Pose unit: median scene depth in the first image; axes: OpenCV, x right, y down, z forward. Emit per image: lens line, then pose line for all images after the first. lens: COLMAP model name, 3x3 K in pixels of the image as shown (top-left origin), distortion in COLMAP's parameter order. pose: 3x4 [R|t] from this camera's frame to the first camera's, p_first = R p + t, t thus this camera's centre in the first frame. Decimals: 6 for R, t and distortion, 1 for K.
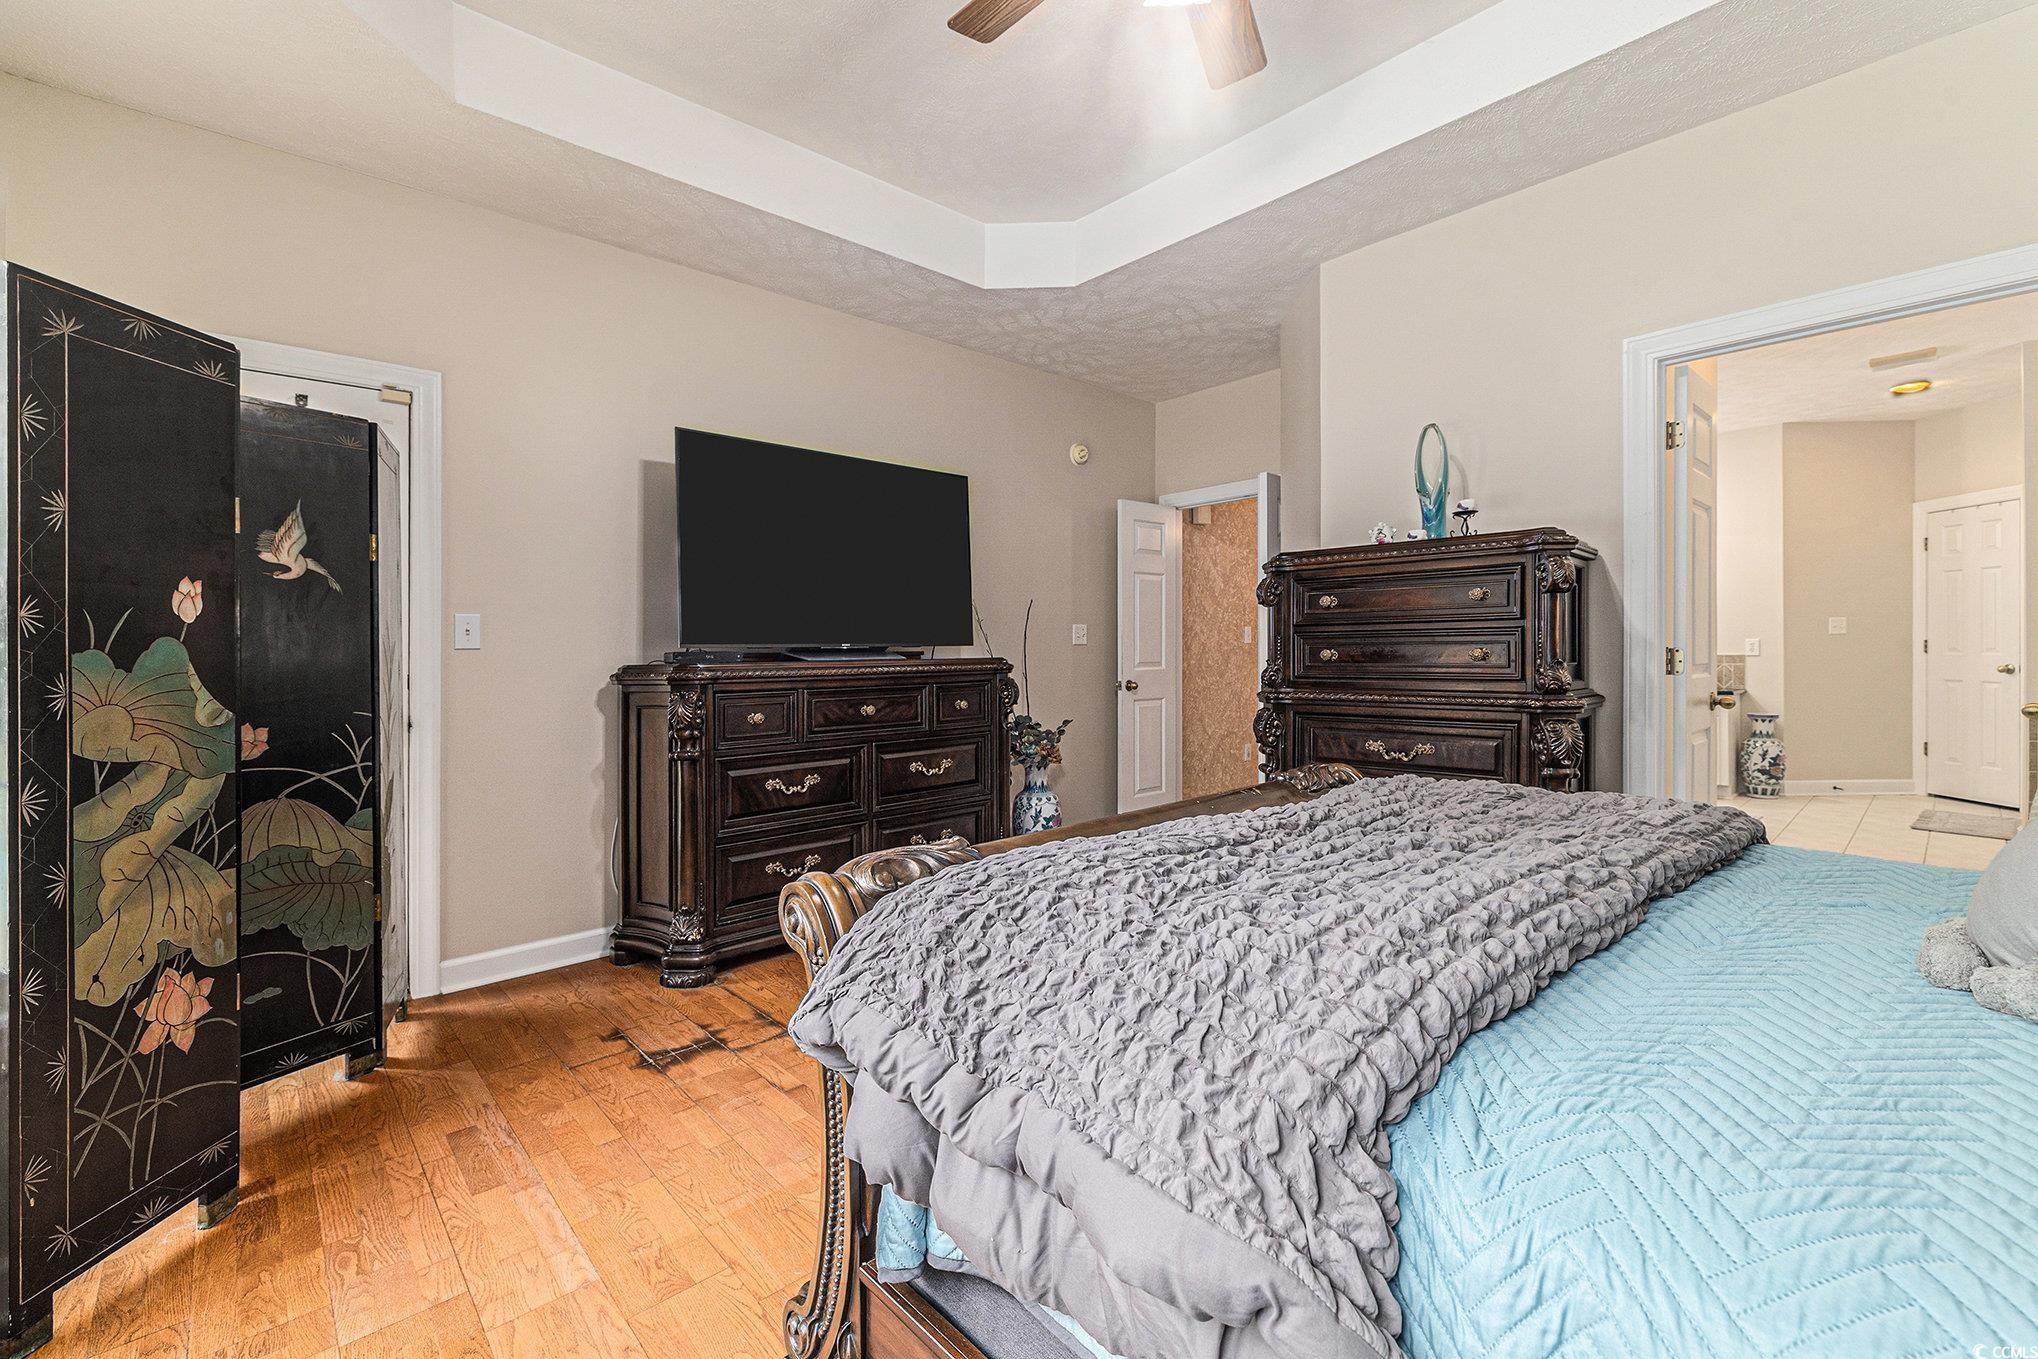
lens RADIAL K [[863.8, 0, 1032.1], [0, 863.8, 660.9], [0, 0, 1]] dist [0.002779, -0.000540]
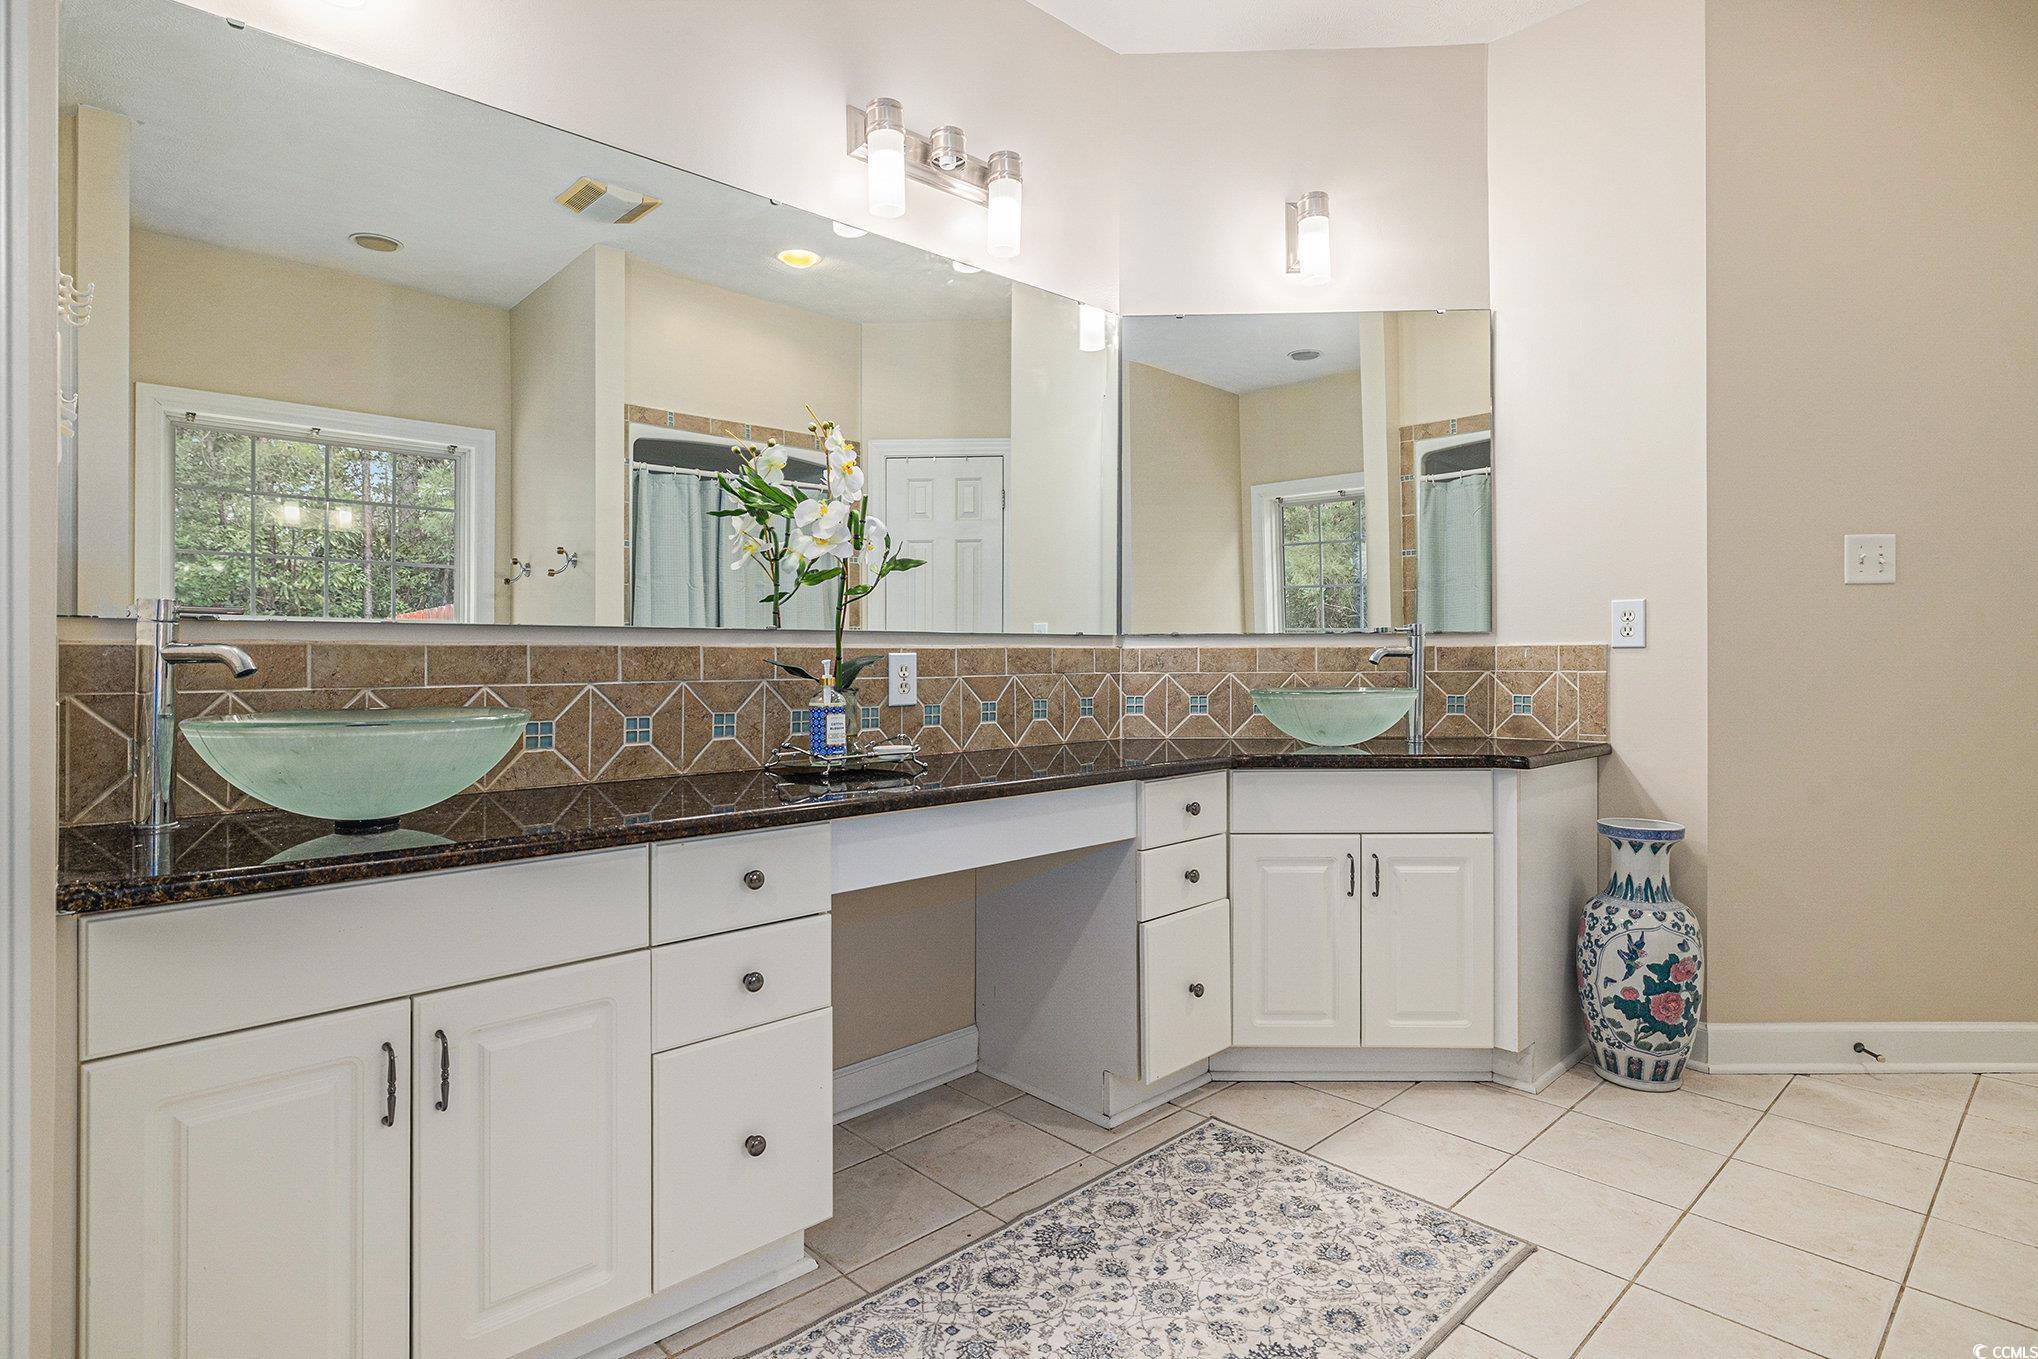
lens RADIAL K [[1042.5, 0, 1018.5], [0, 1042.5, 665.5], [0, 0, 1]] dist [-0.004302, 0.002355]
pose [[0.999961, 0.007721, 0.004179, 0.614262], [-0.007698, 0.999956, -0.005316, 0.005330], [-0.004220, 0.005284, 0.999977, 0.613285]]
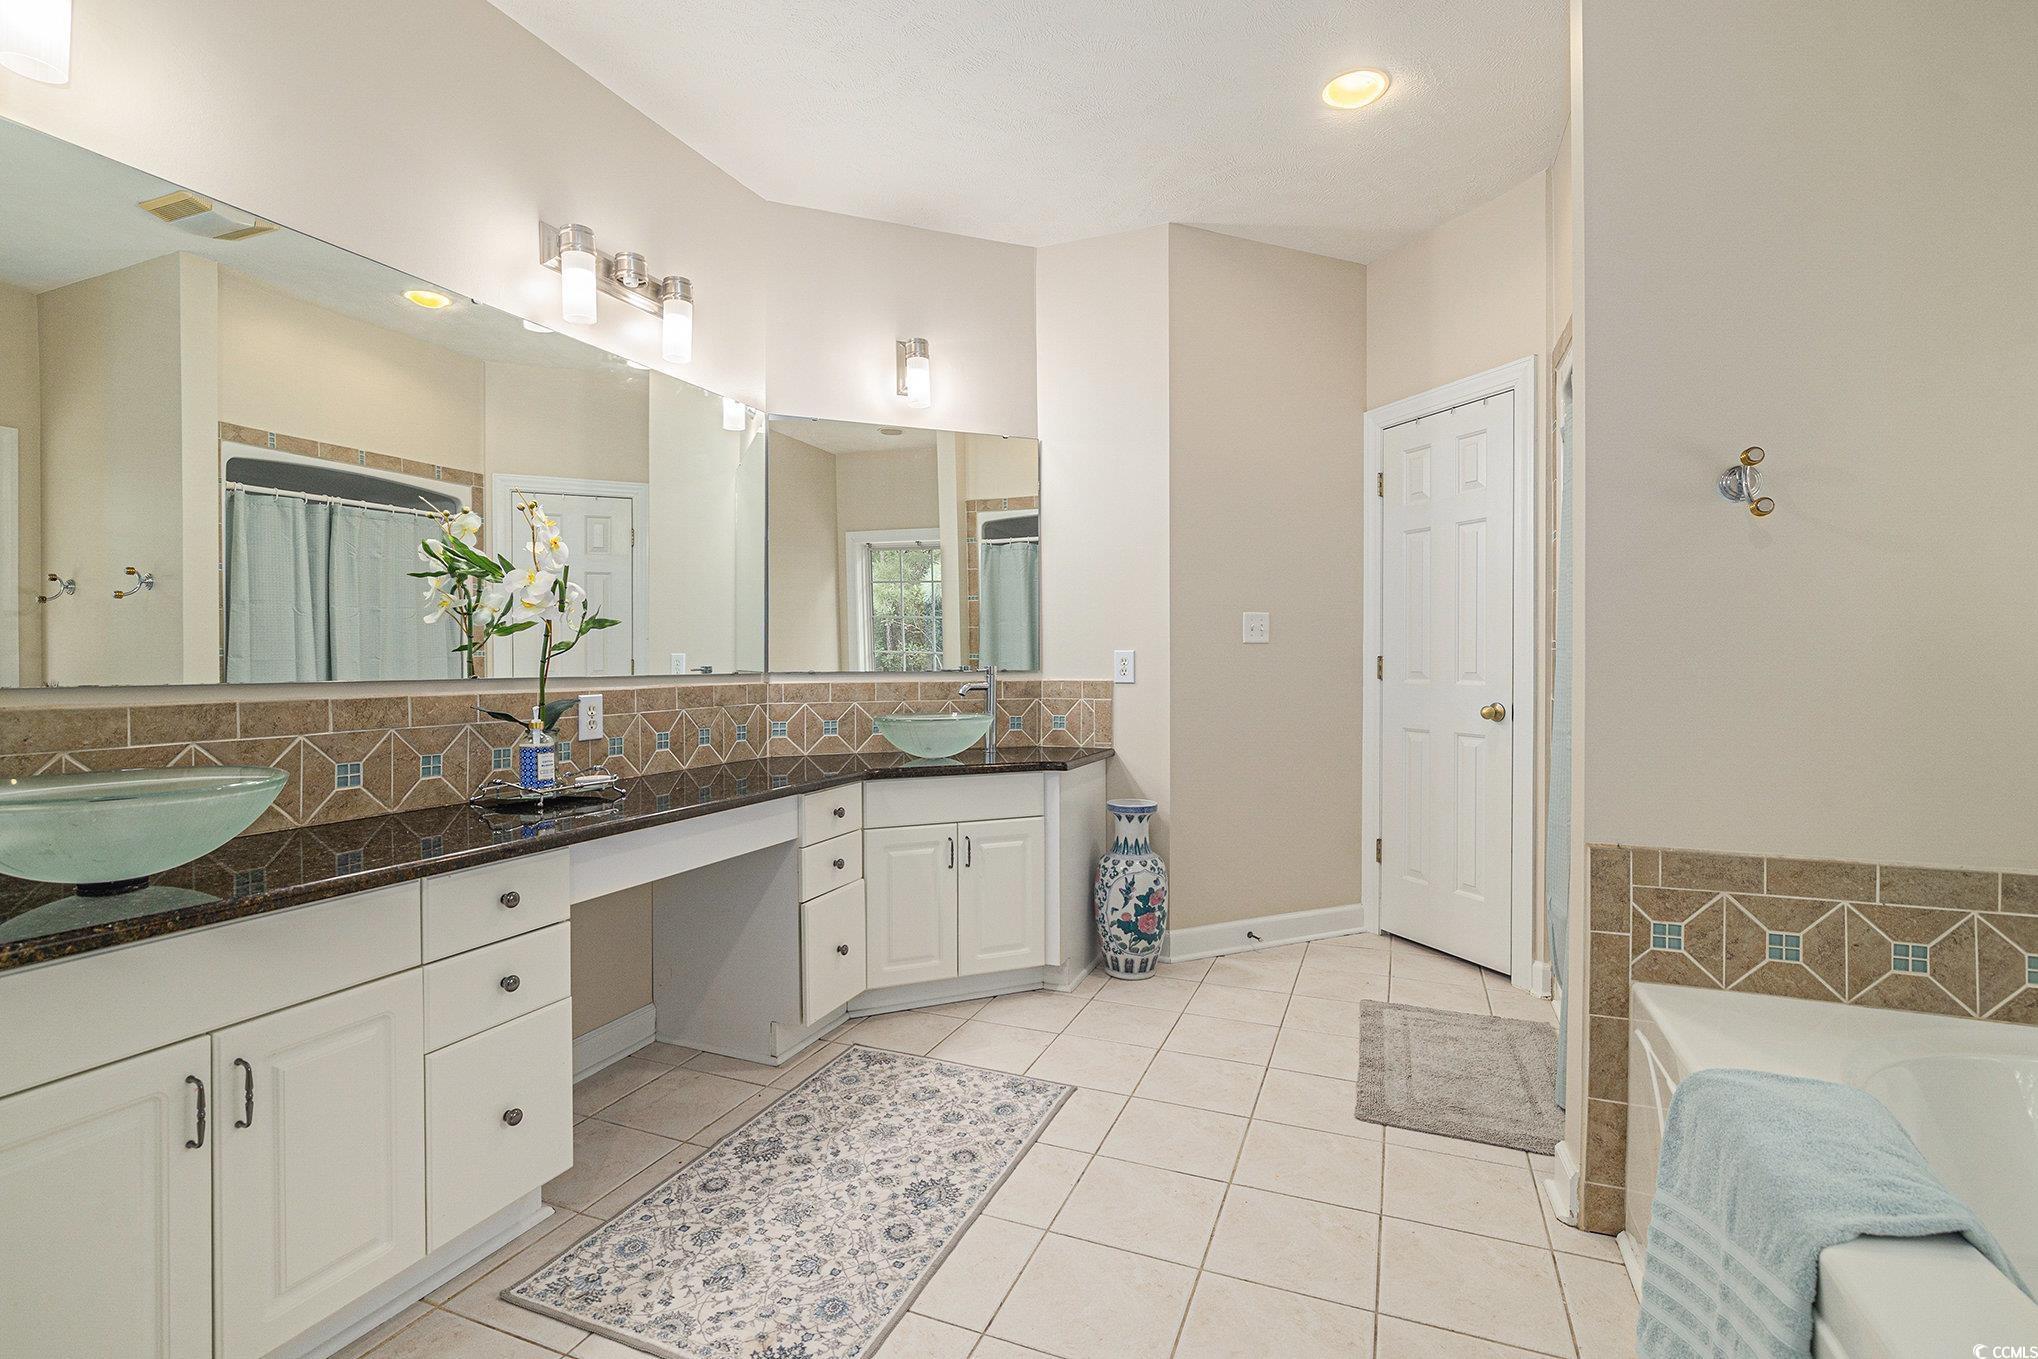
lens RADIAL K [[925.3, 0, 1012.7], [0, 925.3, 676.0], [0, 0, 1]] dist [-0.003426, 0.000870]
pose [[0.911179, 0.003898, 0.411992, 0.573816], [-0.004254, 0.999991, -0.000053, -0.010247], [-0.411988, -0.001704, 0.911187, 0.556873]]
